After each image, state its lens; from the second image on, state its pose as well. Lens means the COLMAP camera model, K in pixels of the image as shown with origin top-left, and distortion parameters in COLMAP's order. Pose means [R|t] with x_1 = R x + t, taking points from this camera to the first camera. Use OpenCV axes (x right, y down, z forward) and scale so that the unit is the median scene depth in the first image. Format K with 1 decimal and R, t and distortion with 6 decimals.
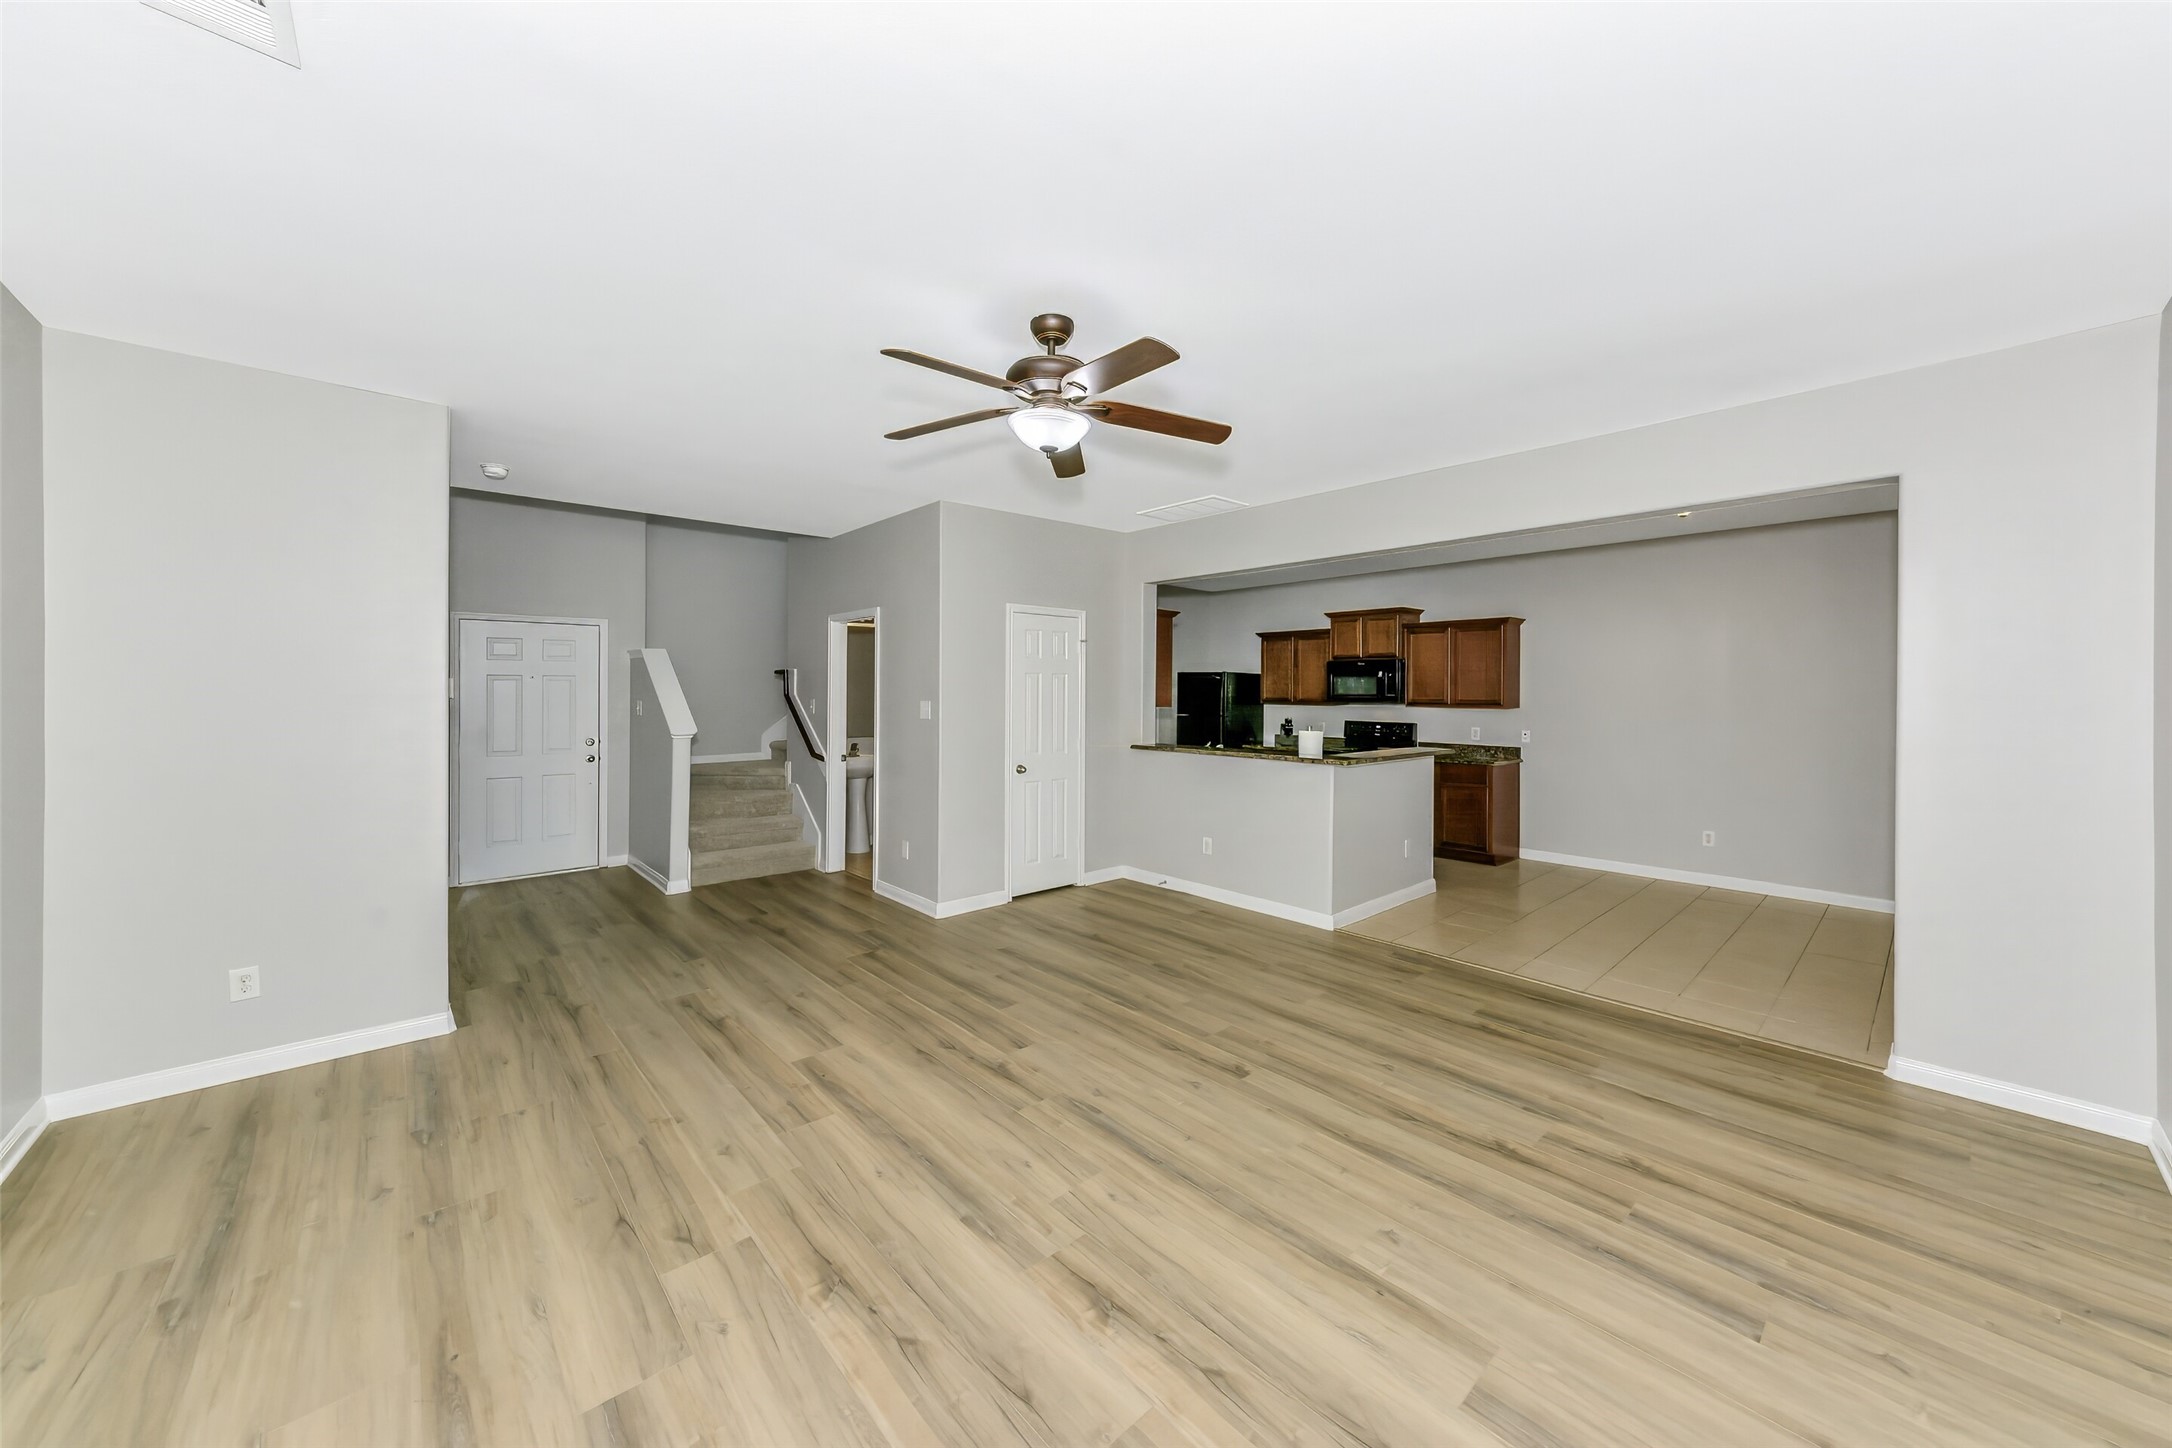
lens RADIAL K [[766.1, 0, 1092.3], [0, 766.1, 686.8], [0, 0, 1]] dist [0.003520, -0.000298]
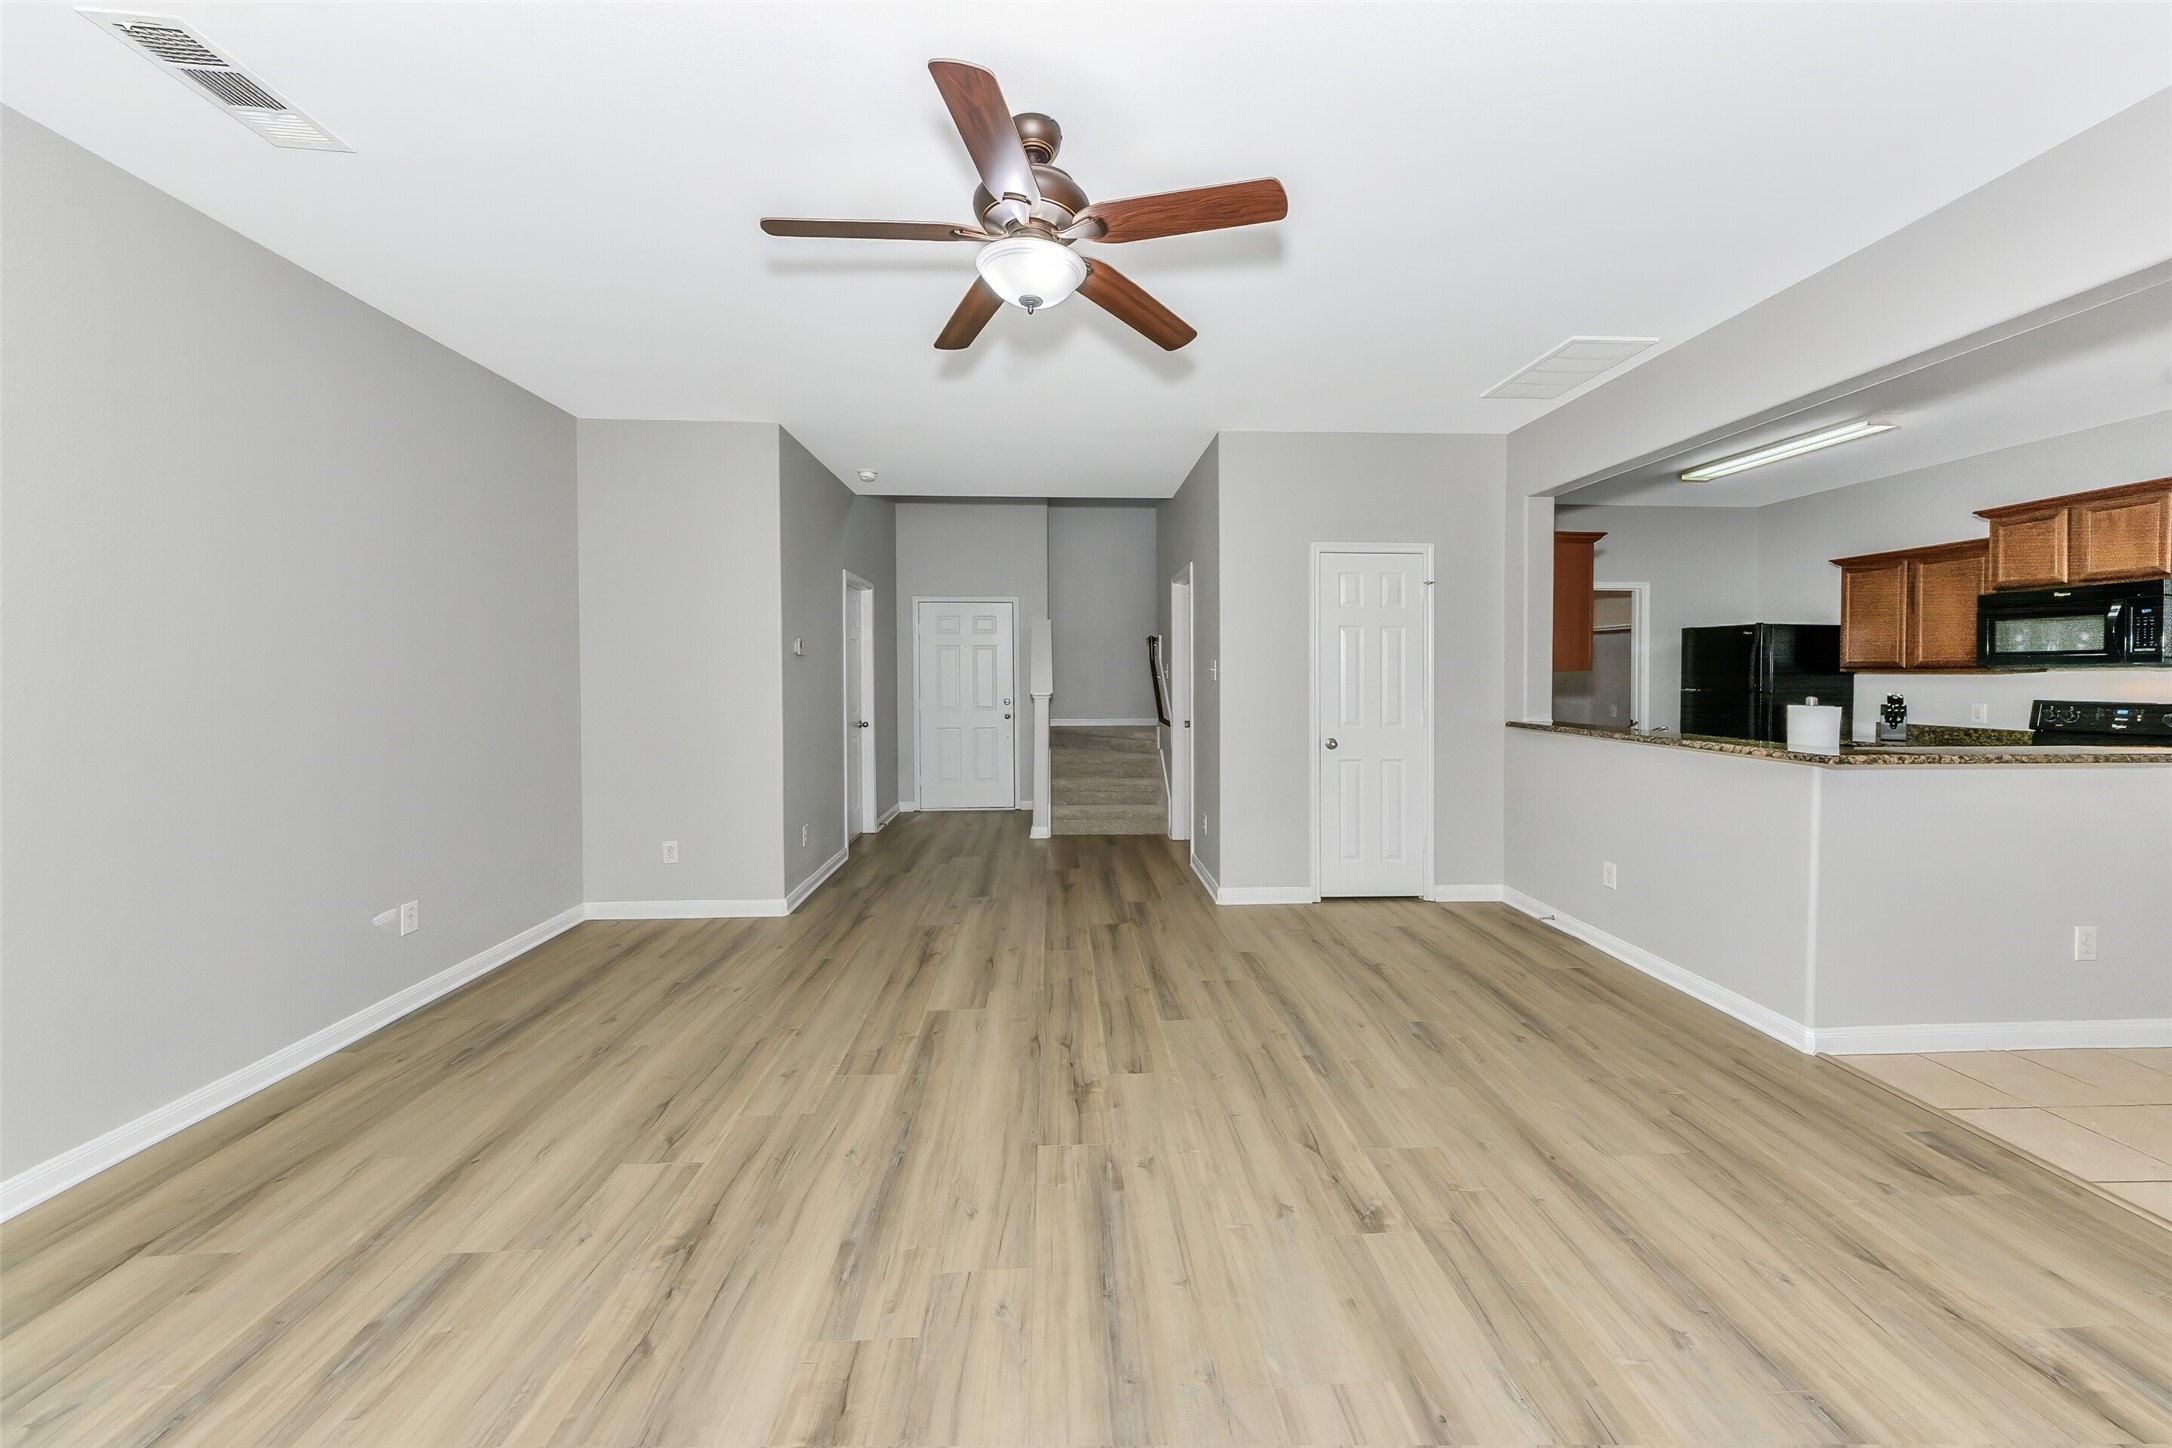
lens RADIAL K [[766.1, 0, 1092.3], [0, 766.1, 686.8], [0, 0, 1]] dist [0.003520, -0.000298]
pose [[0.782606, 0.010938, -0.622421, 0.269760], [0.006476, 0.999648, 0.025709, 0.029403], [0.622484, -0.024151, 0.782260, 0.250088]]
